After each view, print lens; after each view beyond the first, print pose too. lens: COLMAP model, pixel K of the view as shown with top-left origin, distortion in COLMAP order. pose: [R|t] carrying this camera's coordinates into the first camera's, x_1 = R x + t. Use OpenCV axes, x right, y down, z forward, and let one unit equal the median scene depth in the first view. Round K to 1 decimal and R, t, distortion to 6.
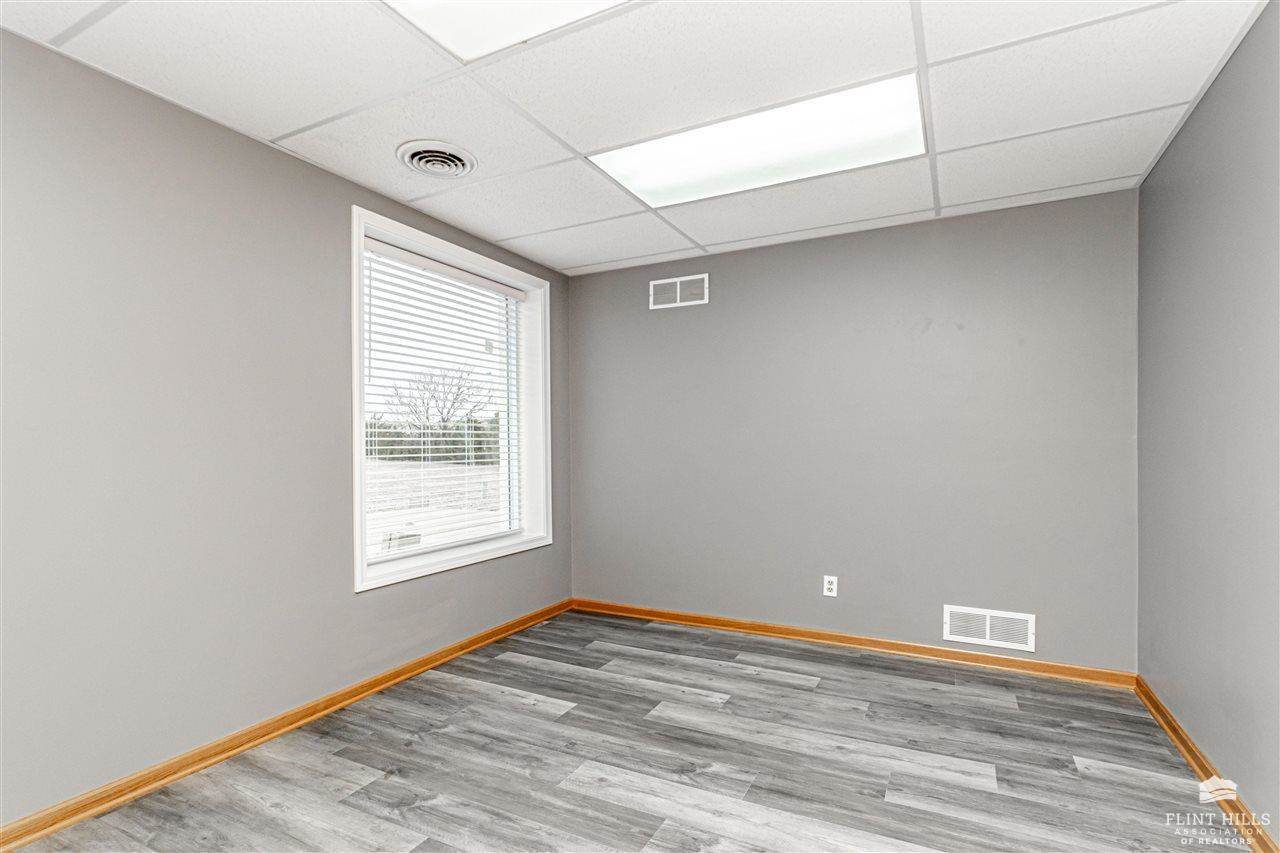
lens RADIAL K [[564.6, 0, 638.5], [0, 564.6, 436.6], [0, 0, 1]] dist [-0.000074, -0.001261]
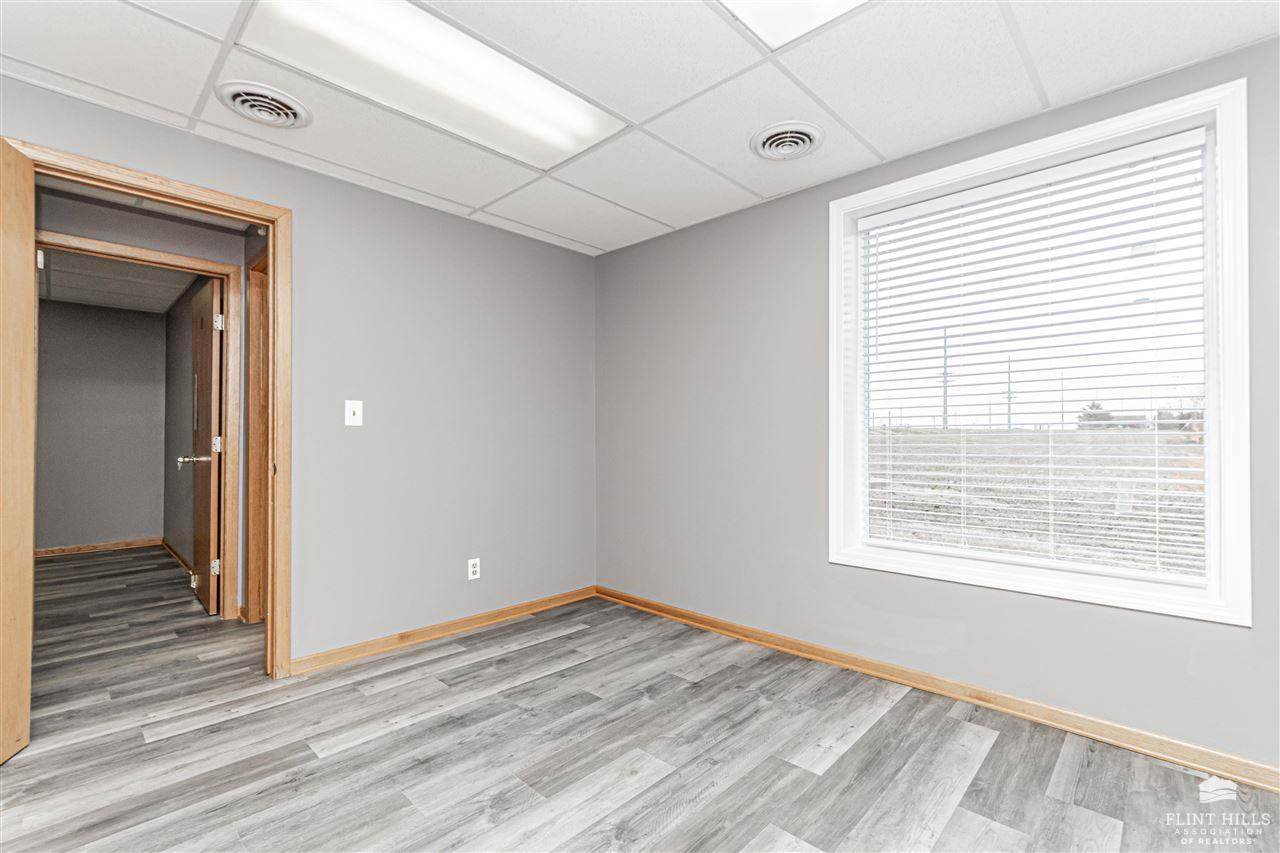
lens RADIAL K [[564.6, 0, 638.6], [0, 564.6, 427.9], [0, 0, 1]] dist [-0.000074, -0.001261]
pose [[-0.235382, -0.007780, -0.971872, 0.739142], [0.013756, 0.999841, -0.011335, 0.031764], [0.971805, -0.016037, -0.235238, 1.061036]]
